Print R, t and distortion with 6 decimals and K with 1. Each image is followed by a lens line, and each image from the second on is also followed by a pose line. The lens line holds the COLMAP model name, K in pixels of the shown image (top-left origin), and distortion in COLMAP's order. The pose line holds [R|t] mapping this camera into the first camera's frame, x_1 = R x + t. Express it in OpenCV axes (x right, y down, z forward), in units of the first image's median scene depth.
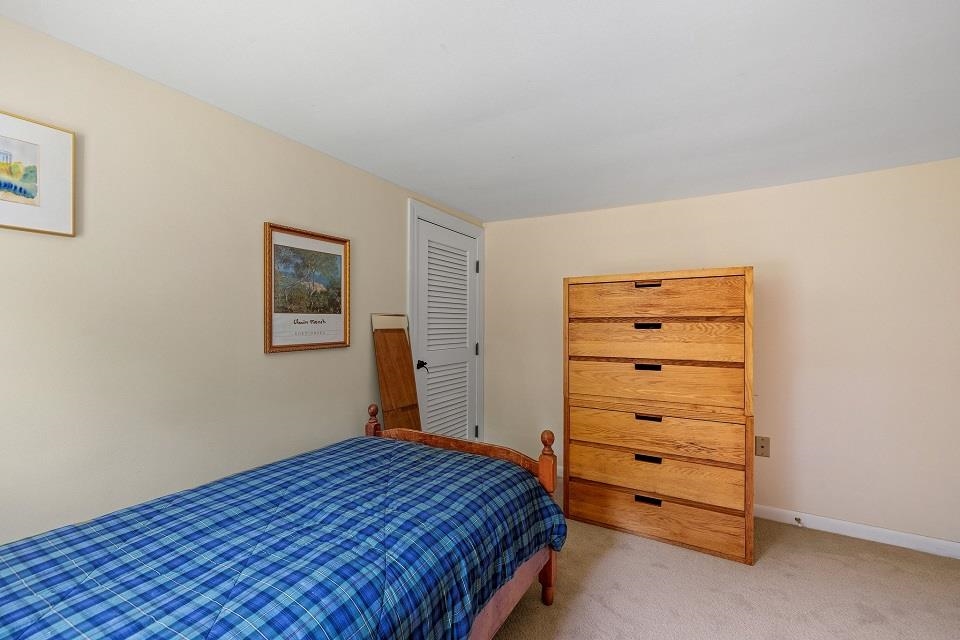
lens RADIAL K [[407.7, 0, 480.2], [0, 407.7, 322.1], [0, 0, 1]] dist [0.000315, -0.000008]
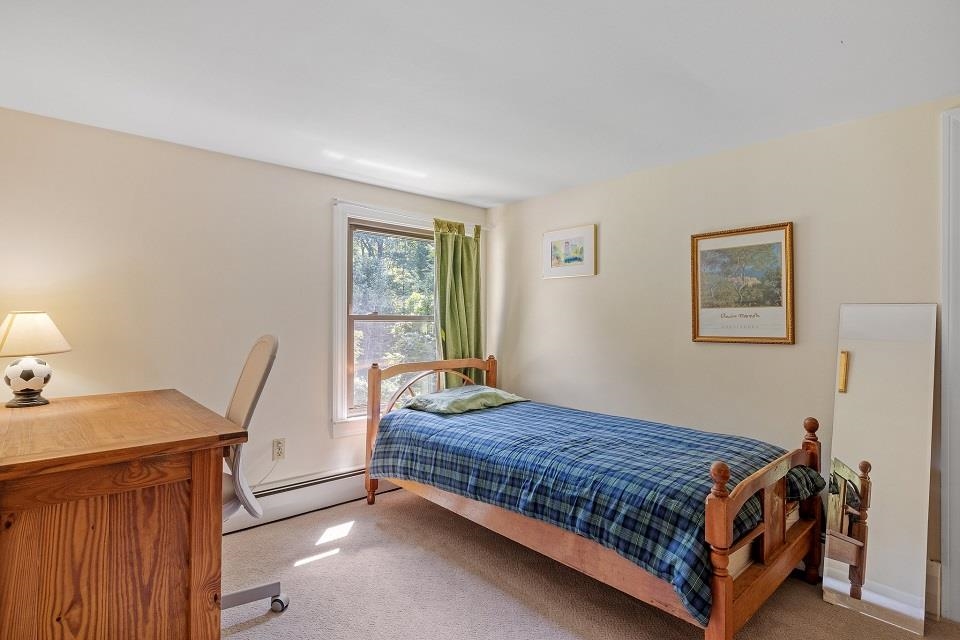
lens RADIAL K [[495.1, 0, 480.3], [0, 495.1, 316.4], [0, 0, 1]] dist [-0.000664, -0.000044]
pose [[-0.289507, -0.006518, -0.957154, 1.006677], [-0.001795, 0.999979, -0.006267, 0.010728], [0.957174, -0.000096, -0.289513, 0.752961]]
